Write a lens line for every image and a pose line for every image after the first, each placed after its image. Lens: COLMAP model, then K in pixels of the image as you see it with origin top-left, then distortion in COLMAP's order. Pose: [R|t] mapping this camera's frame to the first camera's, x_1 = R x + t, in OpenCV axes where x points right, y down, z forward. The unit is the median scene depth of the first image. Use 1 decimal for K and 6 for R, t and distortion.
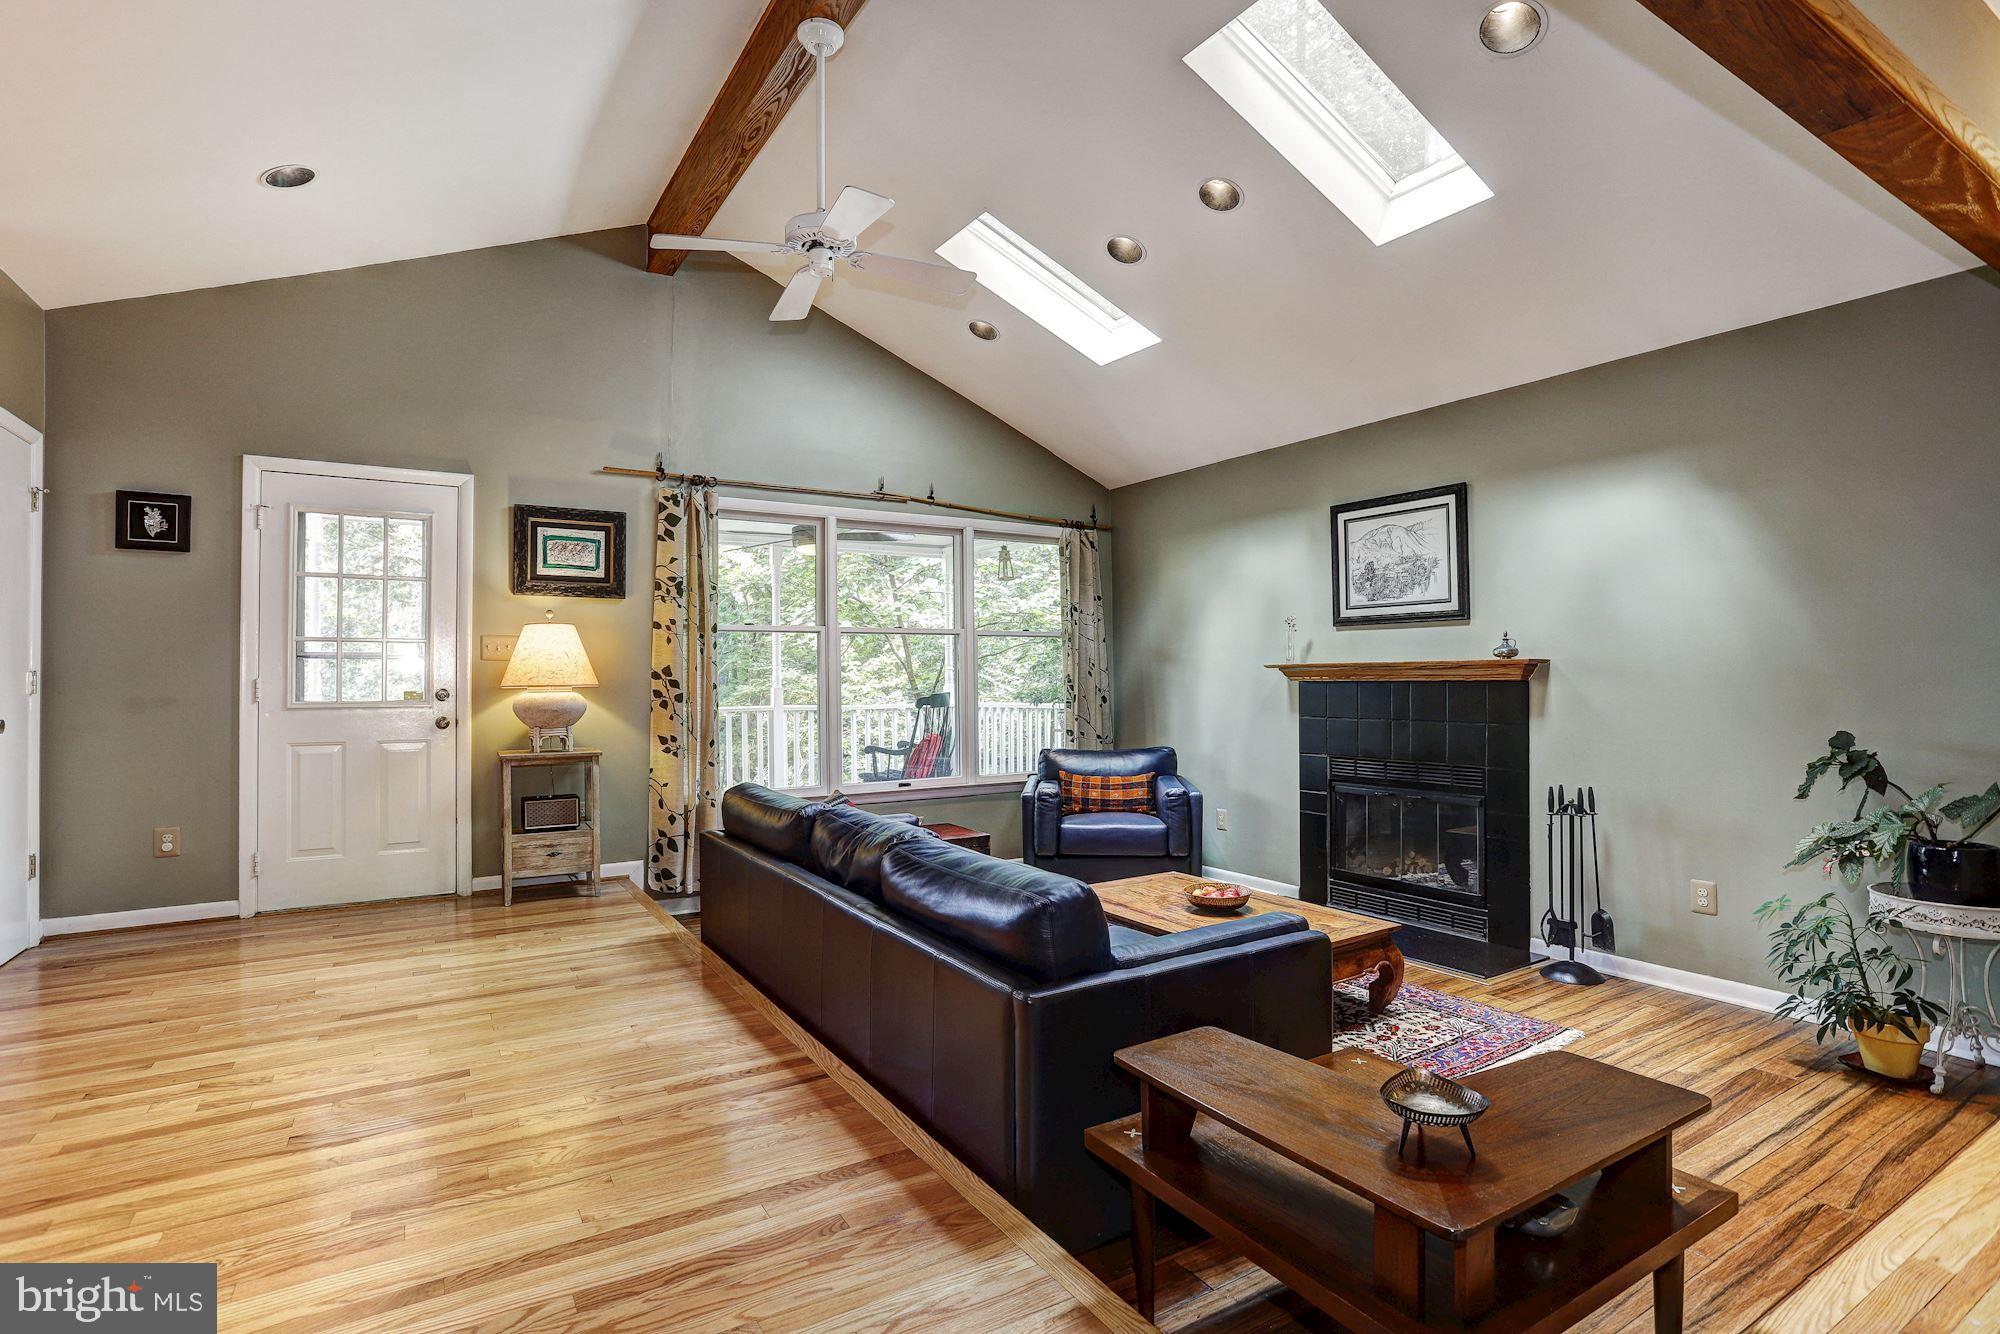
lens RADIAL K [[979.8, 0, 989.5], [0, 979.8, 661.2], [0, 0, 1]] dist [-0.062334, 0.035854]
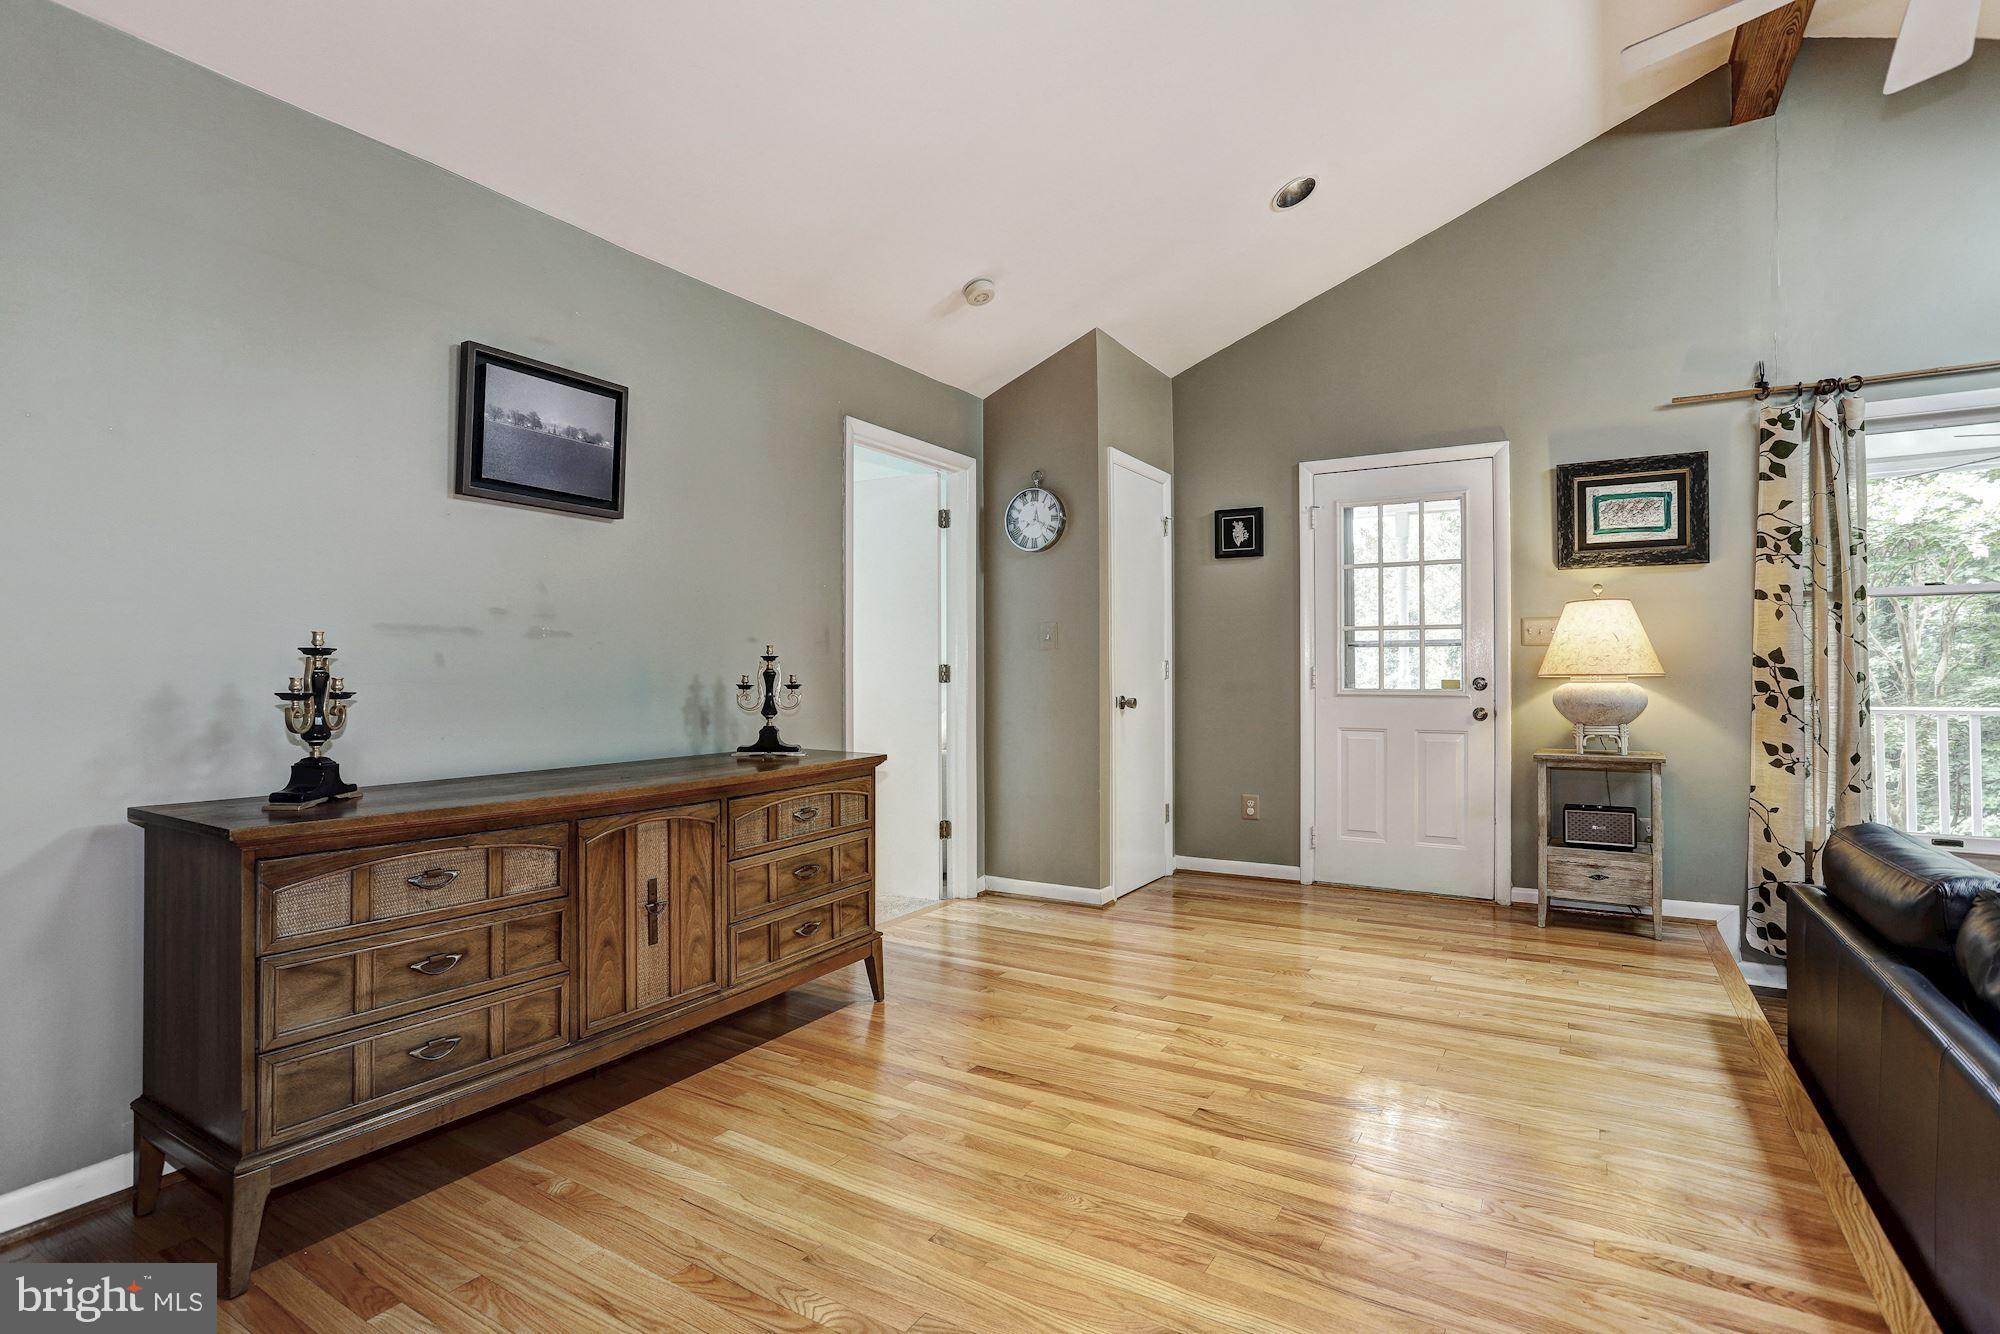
lens RADIAL K [[979.8, 0, 989.5], [0, 979.8, 661.2], [0, 0, 1]] dist [-0.062334, 0.035854]
pose [[0.449684, -0.004699, -0.893175, 0.050982], [0.016120, 0.999866, 0.002856, 0.002746], [0.893042, -0.015683, 0.449699, 0.158865]]
